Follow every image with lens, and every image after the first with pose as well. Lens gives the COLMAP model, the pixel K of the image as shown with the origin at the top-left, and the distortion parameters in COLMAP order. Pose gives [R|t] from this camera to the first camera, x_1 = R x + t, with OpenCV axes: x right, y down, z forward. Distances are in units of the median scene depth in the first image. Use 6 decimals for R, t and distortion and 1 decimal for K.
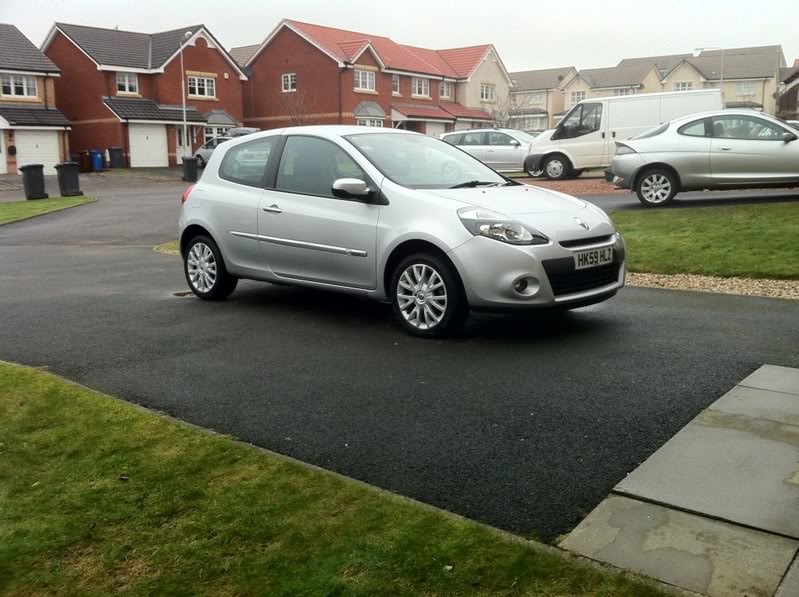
lens RADIAL K [[801.7, 0, 399.5], [0, 801.7, 298.5], [0, 0, 1]] dist [-0.000184, -0.018308]
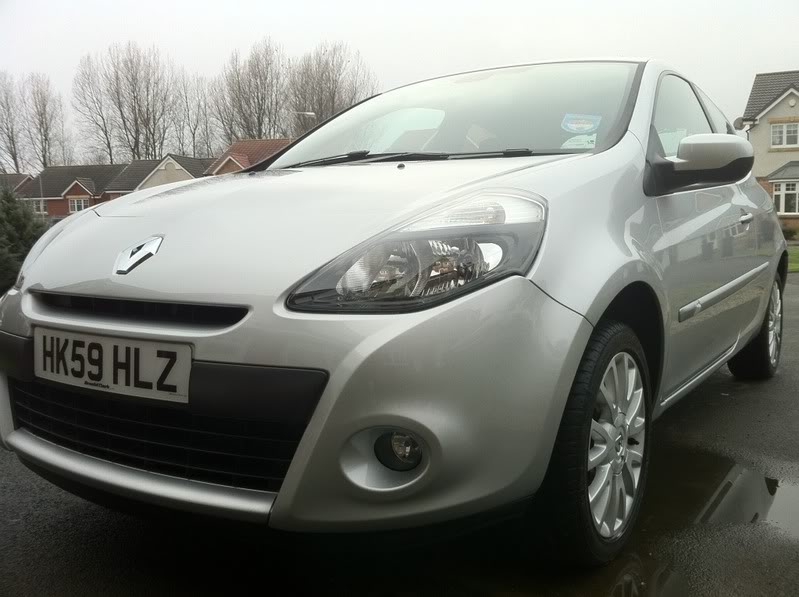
lens RADIAL K [[776.4, 0, 399.5], [0, 776.4, 298.5], [0, 0, 1]] dist [0.072735, -0.252929]
pose [[0.147957, 0.109749, -0.982885, 0.502725], [-0.160795, 0.983270, 0.085587, -0.108696], [0.975835, 0.145380, 0.163129, 0.959340]]
